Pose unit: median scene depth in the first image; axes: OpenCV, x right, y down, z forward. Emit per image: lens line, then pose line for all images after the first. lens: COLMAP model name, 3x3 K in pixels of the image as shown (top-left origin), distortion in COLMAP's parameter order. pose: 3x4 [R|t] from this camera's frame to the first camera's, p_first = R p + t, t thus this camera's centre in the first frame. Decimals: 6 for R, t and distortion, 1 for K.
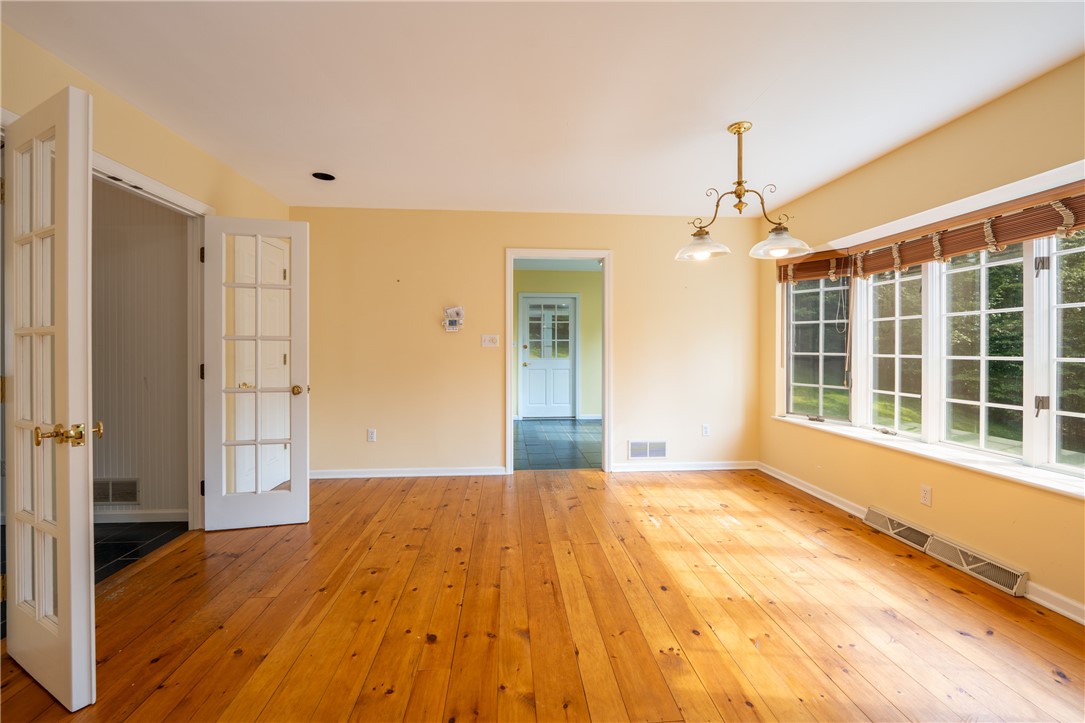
lens RADIAL K [[444.7, 0, 544.6], [0, 444.7, 353.6], [0, 0, 1]] dist [-0.009838, 0.000054]
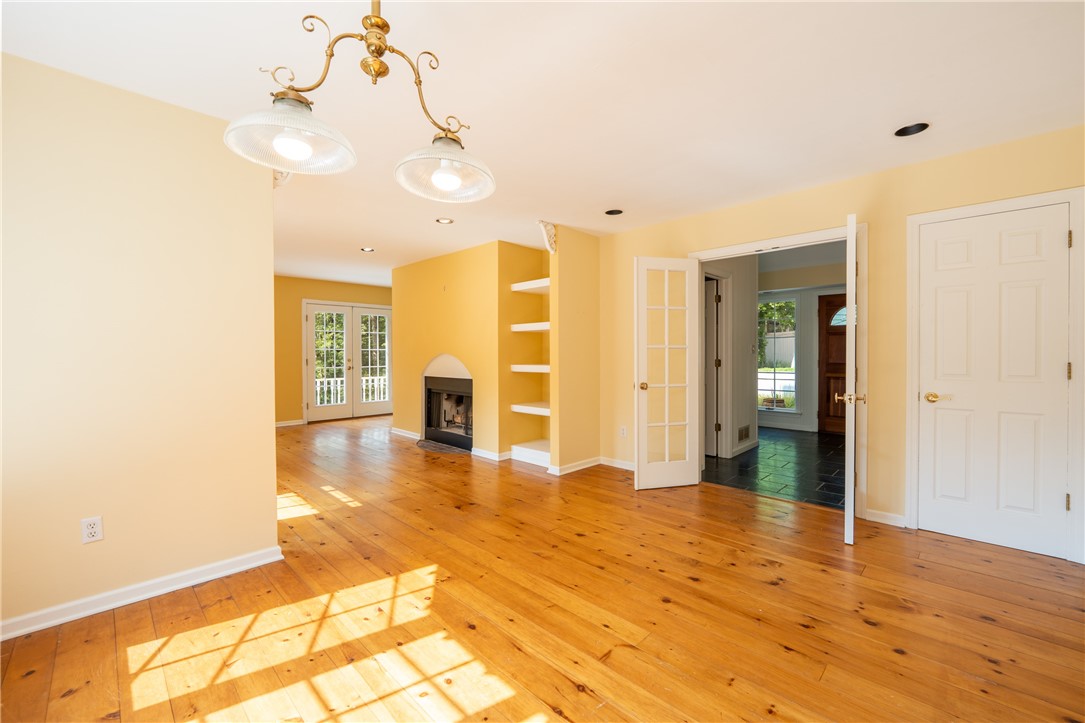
lens RADIAL K [[444.7, 0, 544.6], [0, 444.7, 353.6], [0, 0, 1]] dist [-0.009838, 0.000054]
pose [[-0.759958, 0.000416, -0.649972, 0.723979], [-0.008142, 0.999915, 0.010160, -0.022273], [0.649921, 0.013013, -0.759890, 1.738288]]
